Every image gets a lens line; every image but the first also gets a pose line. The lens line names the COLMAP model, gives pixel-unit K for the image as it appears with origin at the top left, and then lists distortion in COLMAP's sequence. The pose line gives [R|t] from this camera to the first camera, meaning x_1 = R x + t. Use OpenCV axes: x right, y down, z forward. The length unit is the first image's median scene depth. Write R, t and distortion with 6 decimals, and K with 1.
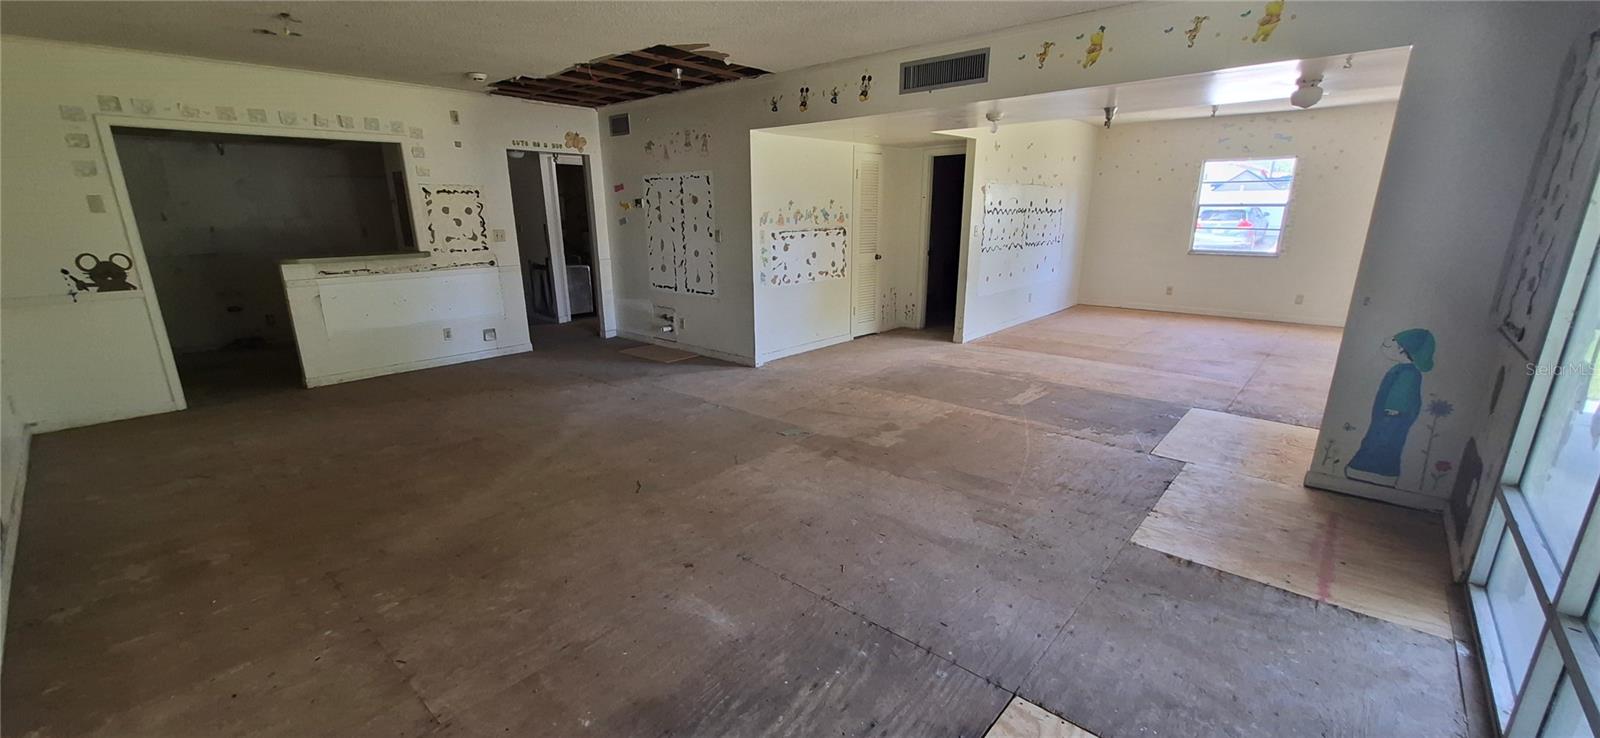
lens RADIAL K [[629.8, 0, 792.2], [0, 629.8, 387.8], [0, 0, 1]] dist [0.003289, -0.003289]
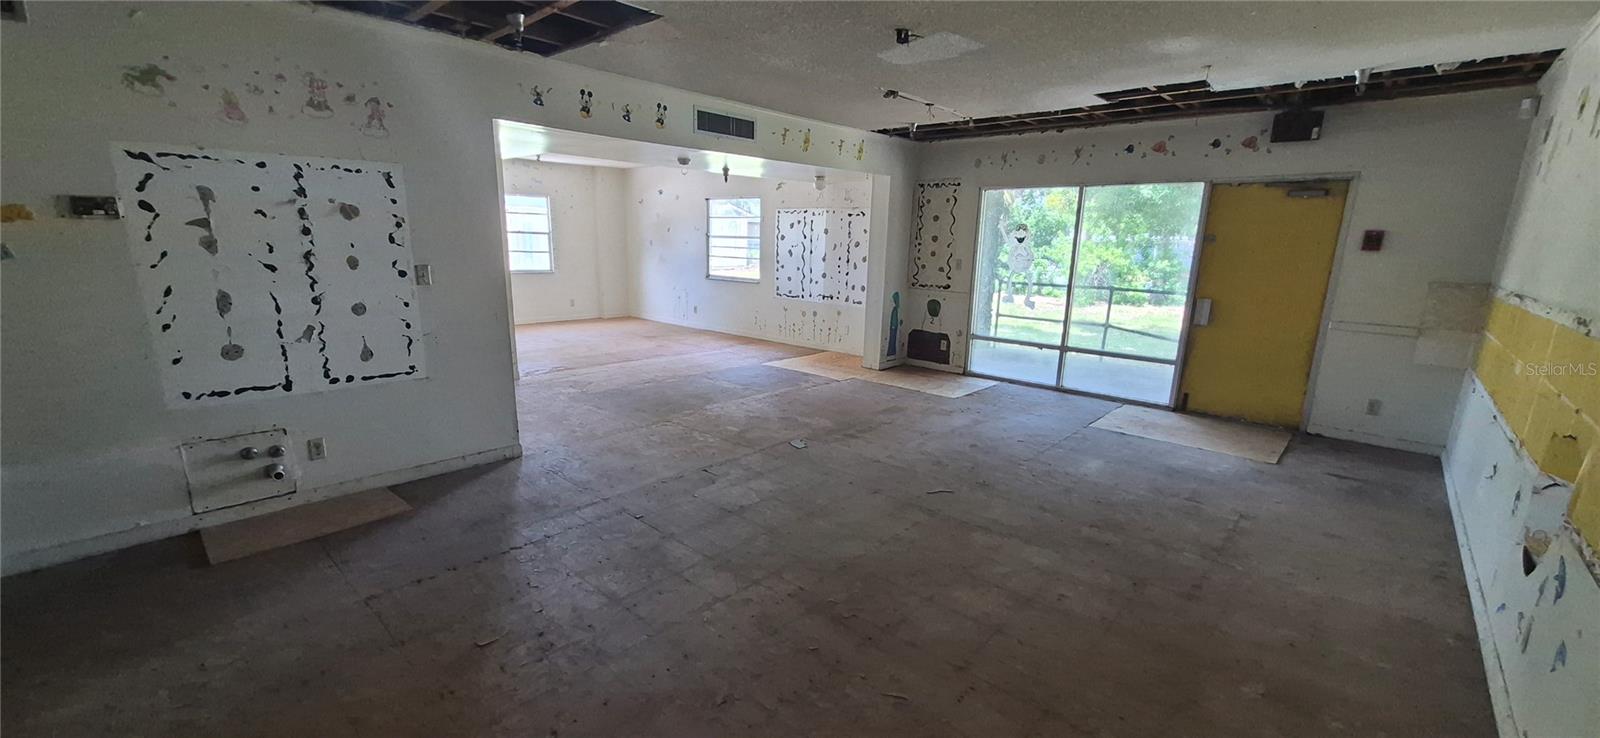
lens RADIAL K [[619.4, 0, 804.2], [0, 619.4, 388.5], [0, 0, 1]] dist [-0.000097, -0.000088]
pose [[0.017823, -0.228831, 0.973303, -0.714856], [0.250929, 0.943326, 0.217188, -0.175438], [-0.967841, 0.240359, 0.074233, 0.628933]]
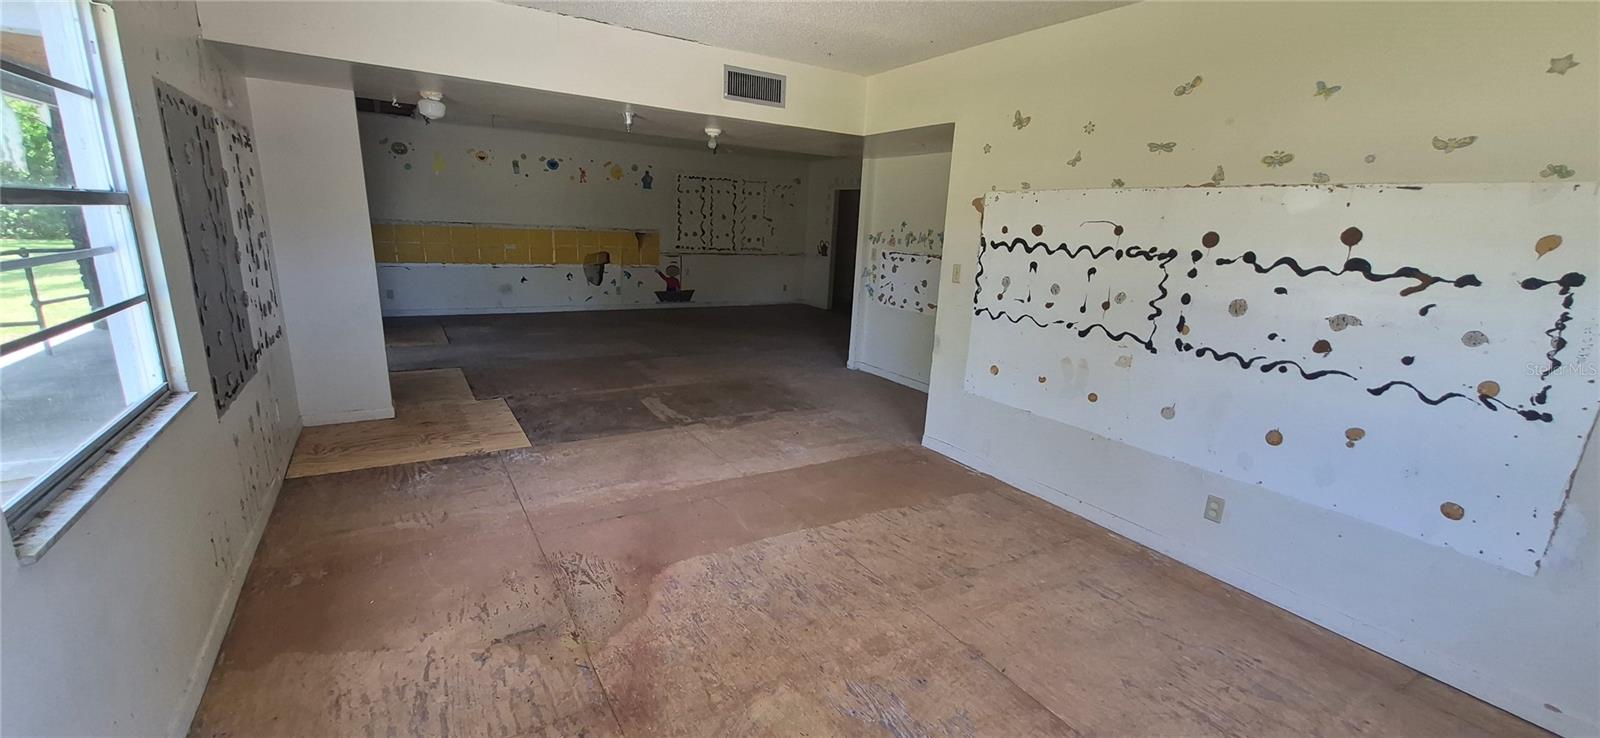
lens RADIAL K [[629.8, 0, 792.2], [0, 629.8, 387.8], [0, 0, 1]] dist [0.003289, -0.003289]
pose [[-0.288742, 0.237825, -0.927398, 1.004606], [-0.302458, 0.896390, 0.324042, -0.328730], [0.908376, 0.374064, -0.186893, 1.113796]]
